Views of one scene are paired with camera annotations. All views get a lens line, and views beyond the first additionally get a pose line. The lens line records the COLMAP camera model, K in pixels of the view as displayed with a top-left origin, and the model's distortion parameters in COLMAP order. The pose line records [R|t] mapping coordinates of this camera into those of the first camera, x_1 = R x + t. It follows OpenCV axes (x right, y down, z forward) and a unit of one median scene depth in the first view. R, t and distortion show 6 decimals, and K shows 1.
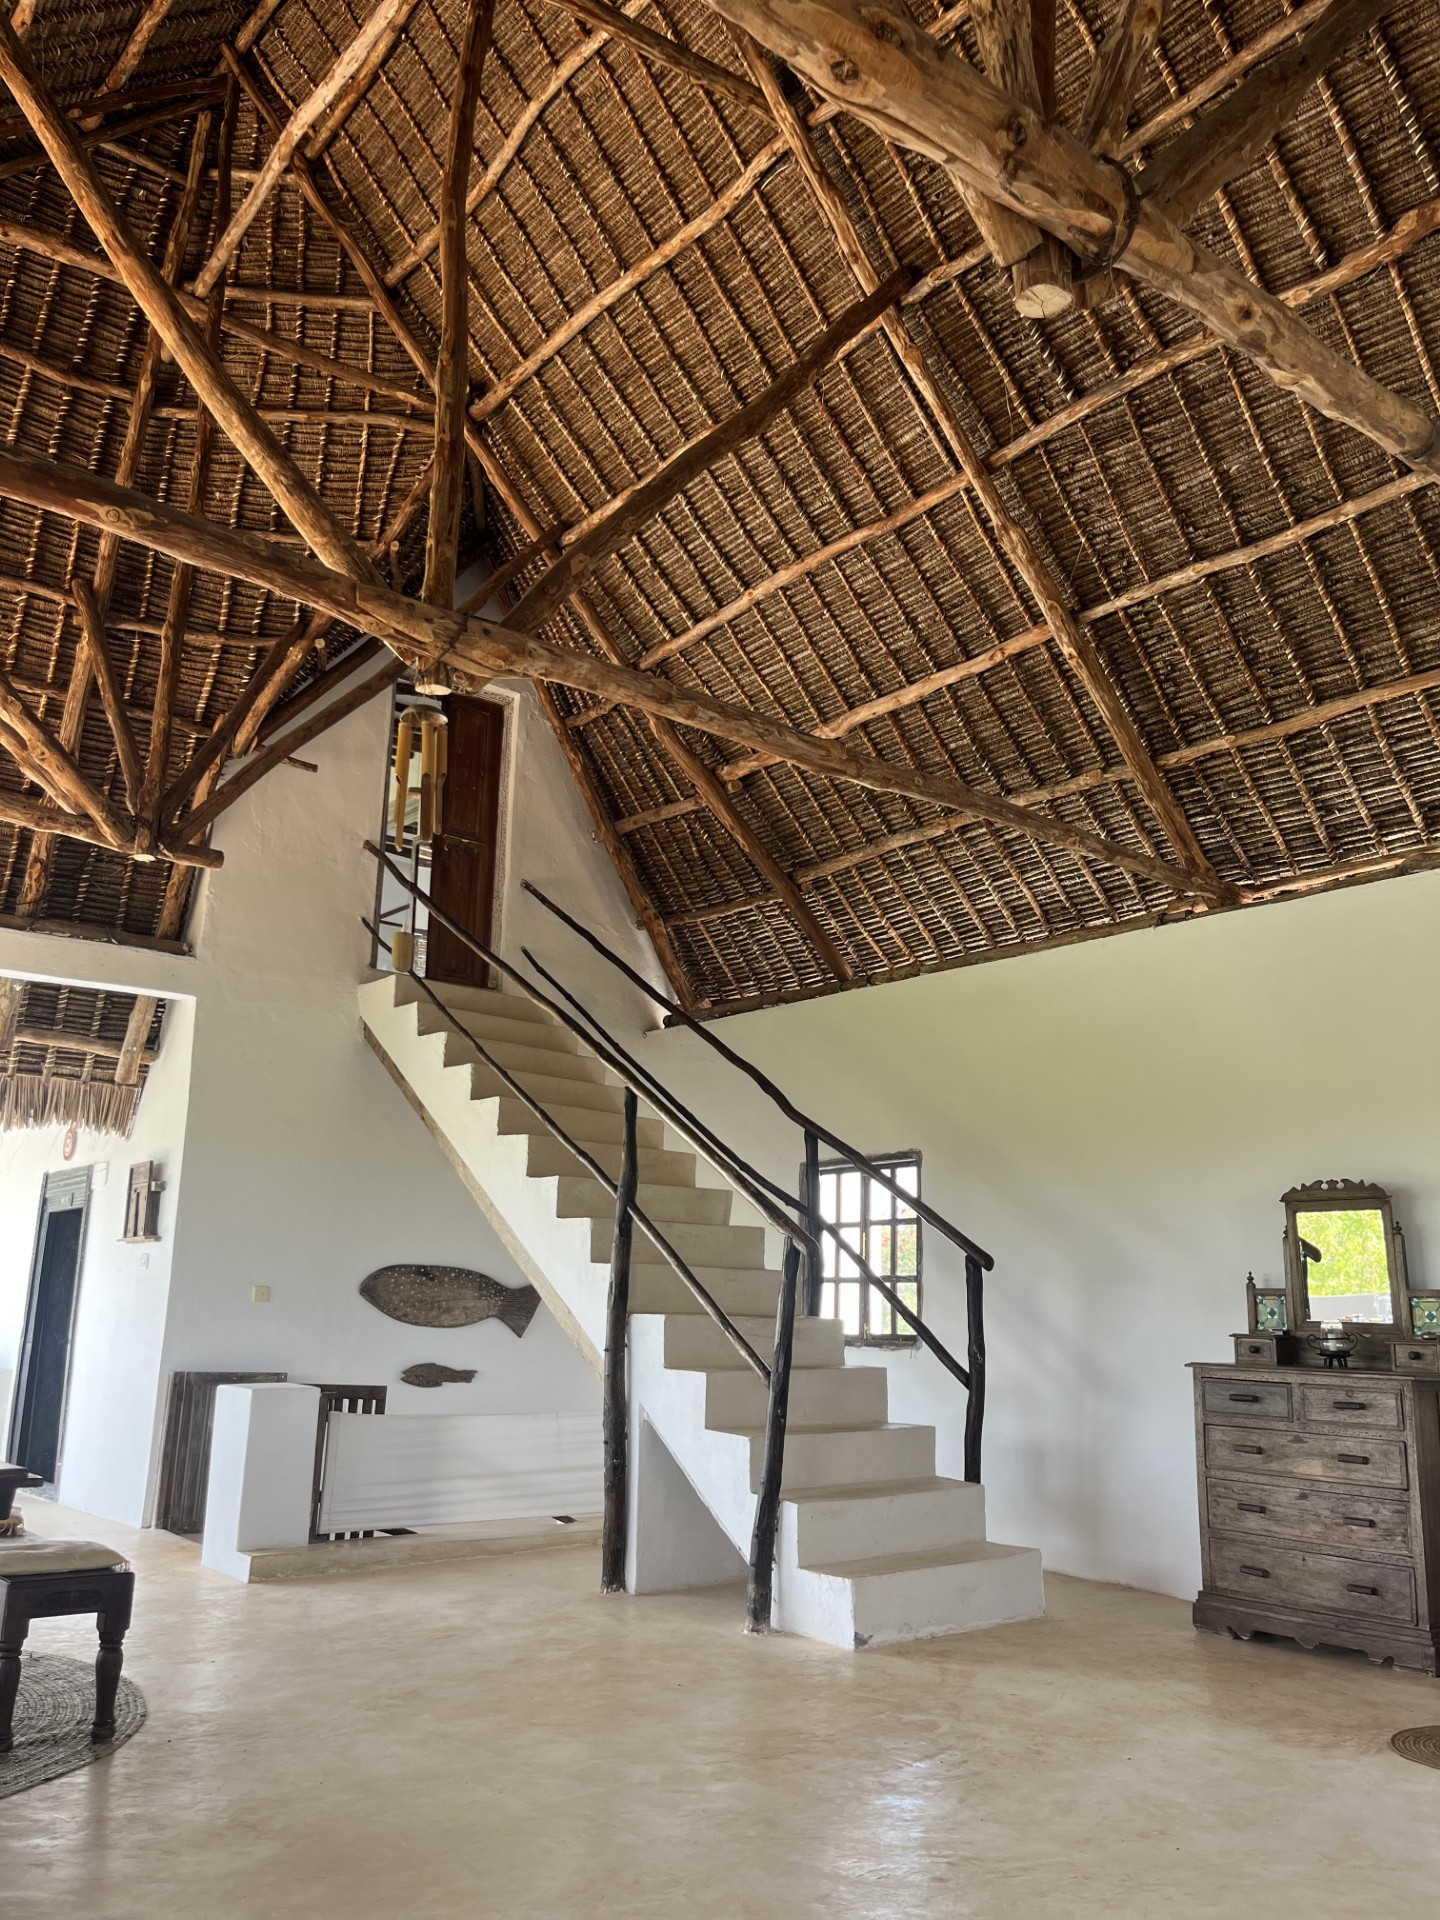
lens RADIAL K [[1397.0, 0, 712.0], [0, 1397.0, 946.1], [0, 0, 1]] dist [-0.005400, -0.000928]
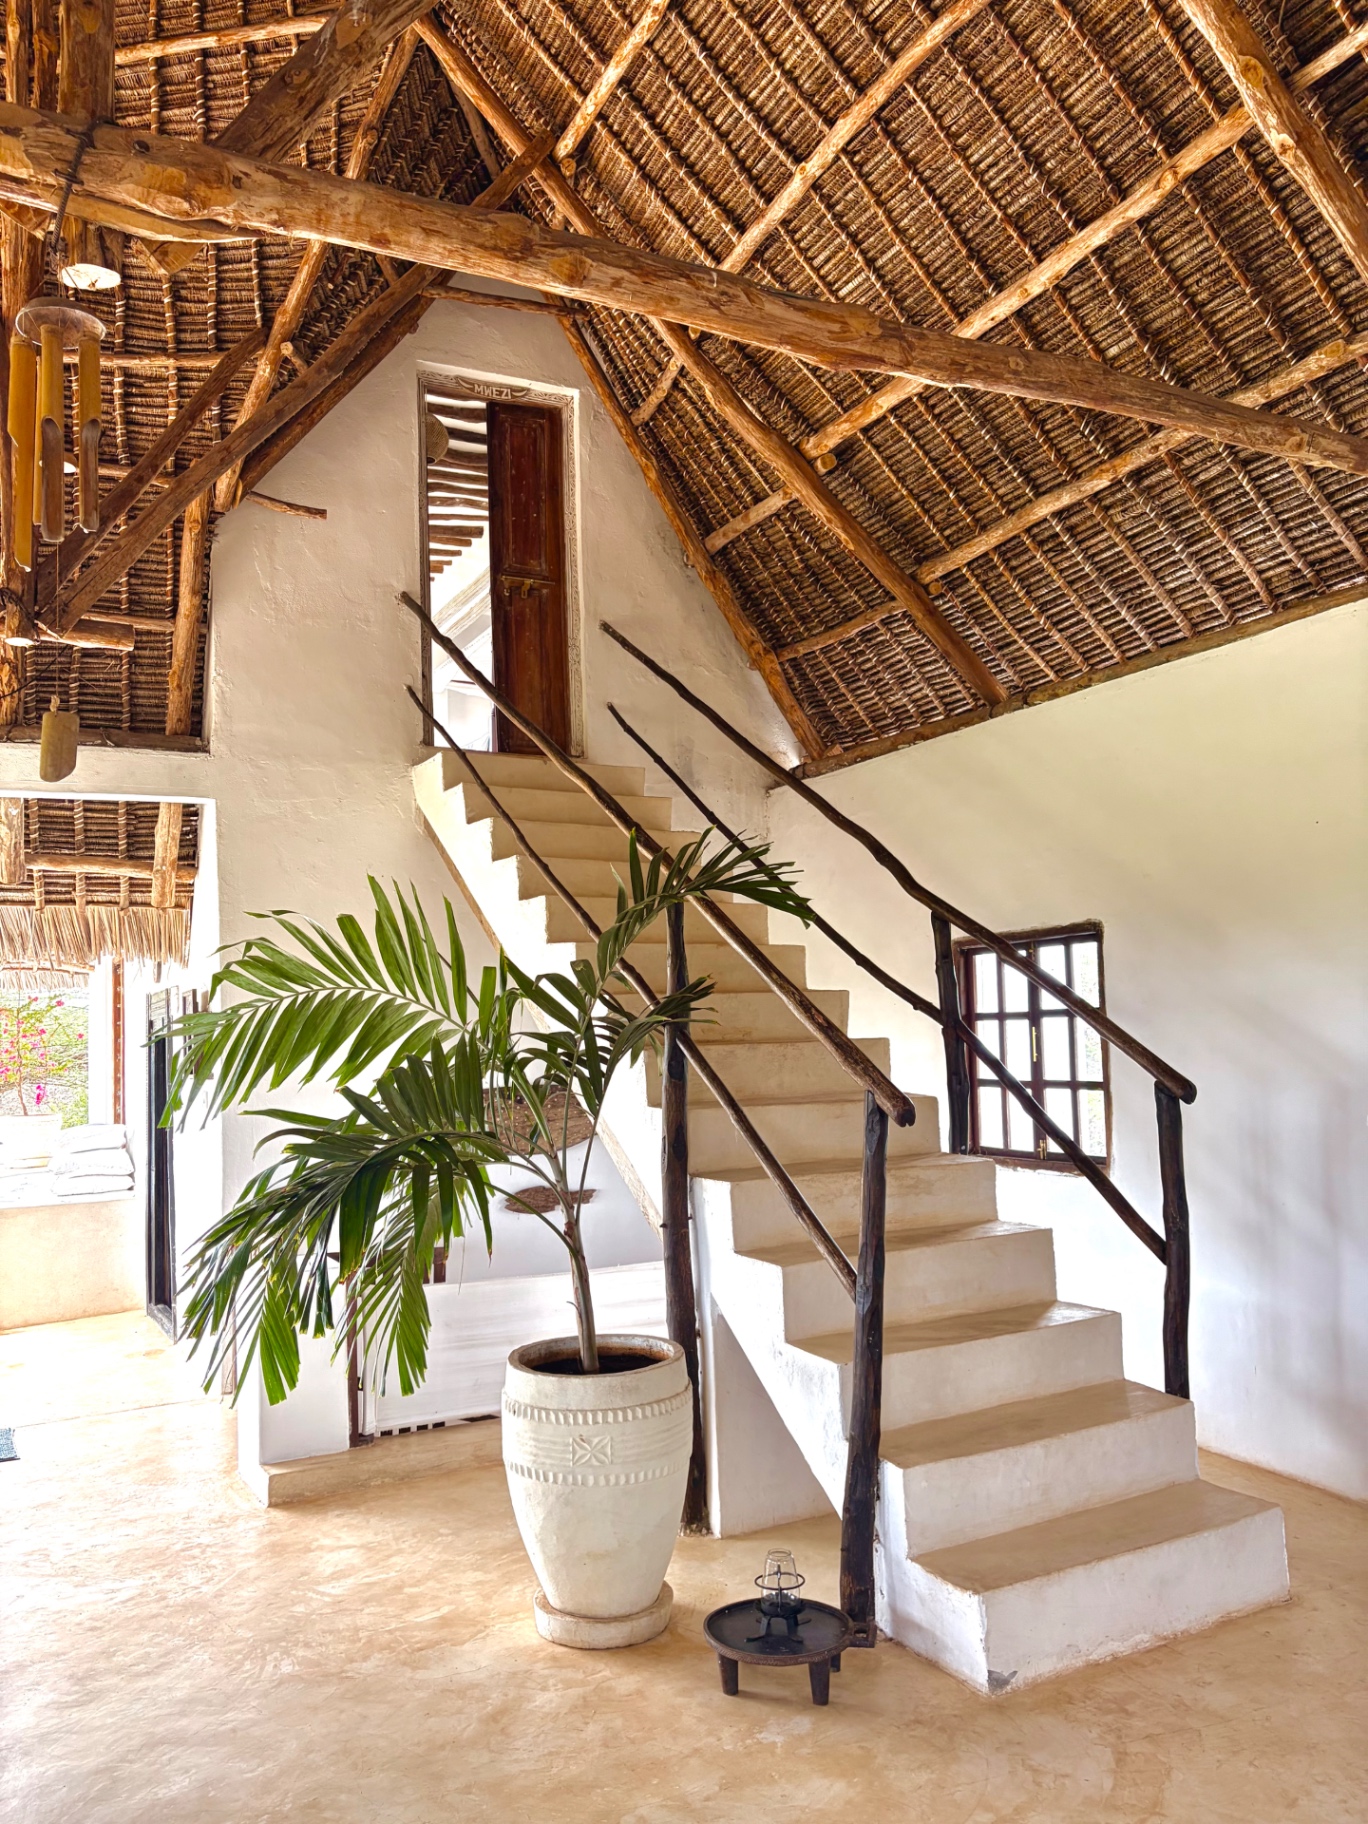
lens RADIAL K [[1312.1, 0, 684.0], [0, 1312.1, 912.0], [0, 0, 1]] dist [-0.000036, 0.000999]
pose [[0.975960, -0.071402, -0.205923, 0.076482], [0.104049, 0.982835, 0.152343, 0.009873], [0.191510, -0.170107, 0.966637, 0.272262]]
